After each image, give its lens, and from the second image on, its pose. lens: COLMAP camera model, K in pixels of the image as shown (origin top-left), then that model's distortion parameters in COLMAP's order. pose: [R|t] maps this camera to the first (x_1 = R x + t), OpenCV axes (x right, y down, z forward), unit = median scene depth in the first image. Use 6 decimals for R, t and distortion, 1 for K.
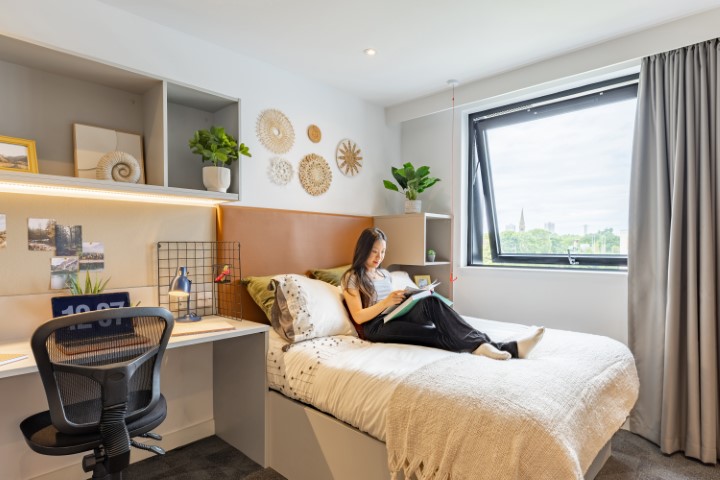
lens RADIAL K [[432.4, 0, 359.8], [0, 432.4, 263.1], [0, 0, 1]] dist [-0.000239, -0.000050]
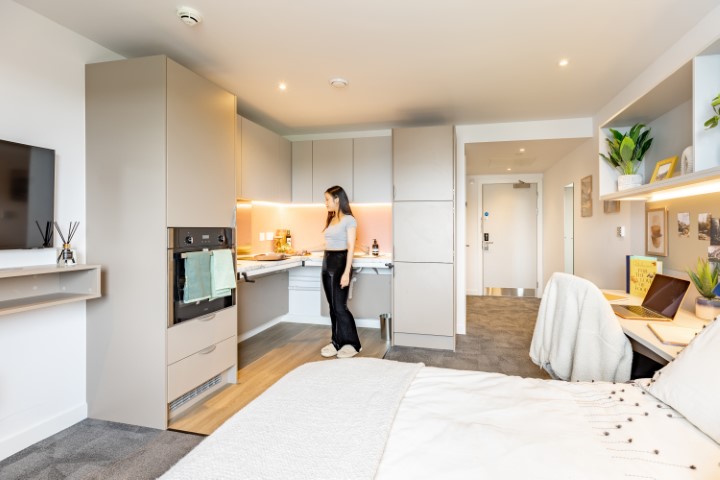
lens RADIAL K [[328.9, 0, 361.9], [0, 328.9, 229.4], [0, 0, 1]] dist [0.000337, -0.000012]
pose [[-0.892842, -0.003561, -0.450356, 0.360222], [-0.021051, 0.999206, 0.033833, -0.047402], [0.449878, 0.039688, -0.892208, 0.955111]]
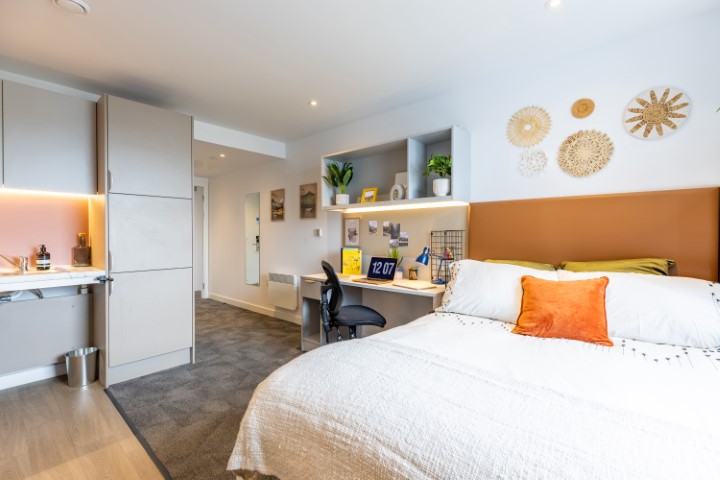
lens RADIAL K [[334.0, 0, 360.8], [0, 334.0, 235.0], [0, 0, 1]] dist [-0.000513, -0.000042]
pose [[-0.002199, 0.002276, -0.999995, 0.640269], [-0.037214, 0.999305, 0.002357, -0.023286], [0.999305, 0.037219, -0.002113, 0.601479]]
